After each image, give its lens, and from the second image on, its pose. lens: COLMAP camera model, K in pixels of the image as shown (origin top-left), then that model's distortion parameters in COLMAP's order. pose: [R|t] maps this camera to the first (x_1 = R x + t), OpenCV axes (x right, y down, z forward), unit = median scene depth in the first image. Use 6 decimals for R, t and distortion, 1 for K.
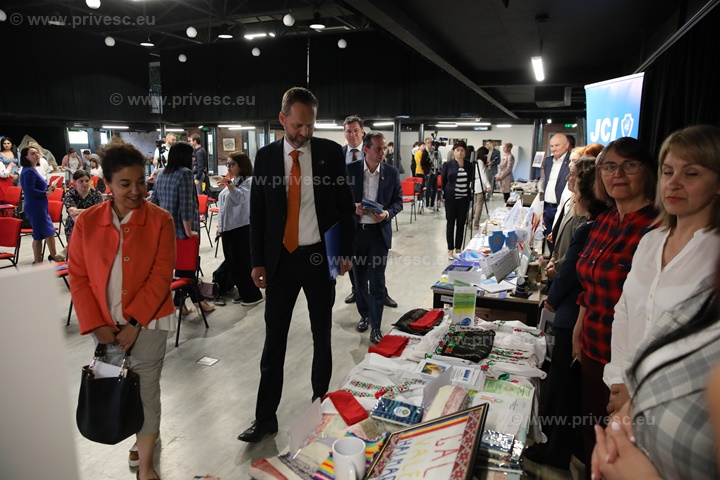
lens RADIAL K [[487.8, 0, 361.5], [0, 487.8, 251.2], [0, 0, 1]] dist [-0.105206, 0.081472]
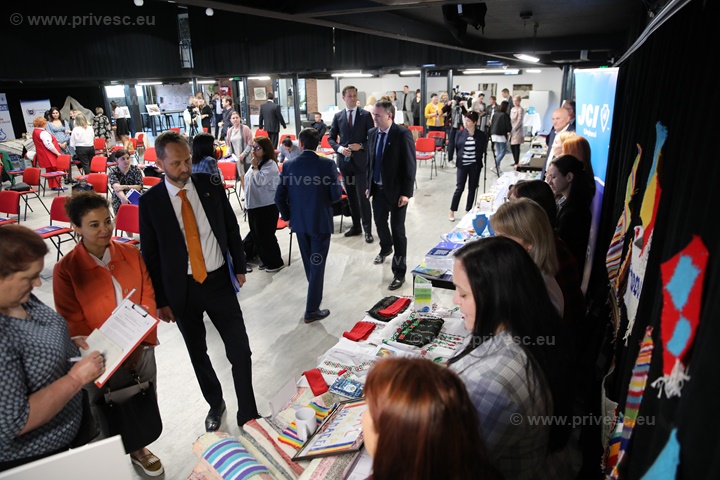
lens RADIAL K [[487.8, 0, 361.5], [0, 487.8, 251.2], [0, 0, 1]] dist [-0.105206, 0.081472]
pose [[0.997002, -0.004467, -0.077243, 0.083151], [0.014129, 0.992055, 0.125006, -0.093334], [0.076071, -0.125723, 0.989145, -0.140986]]
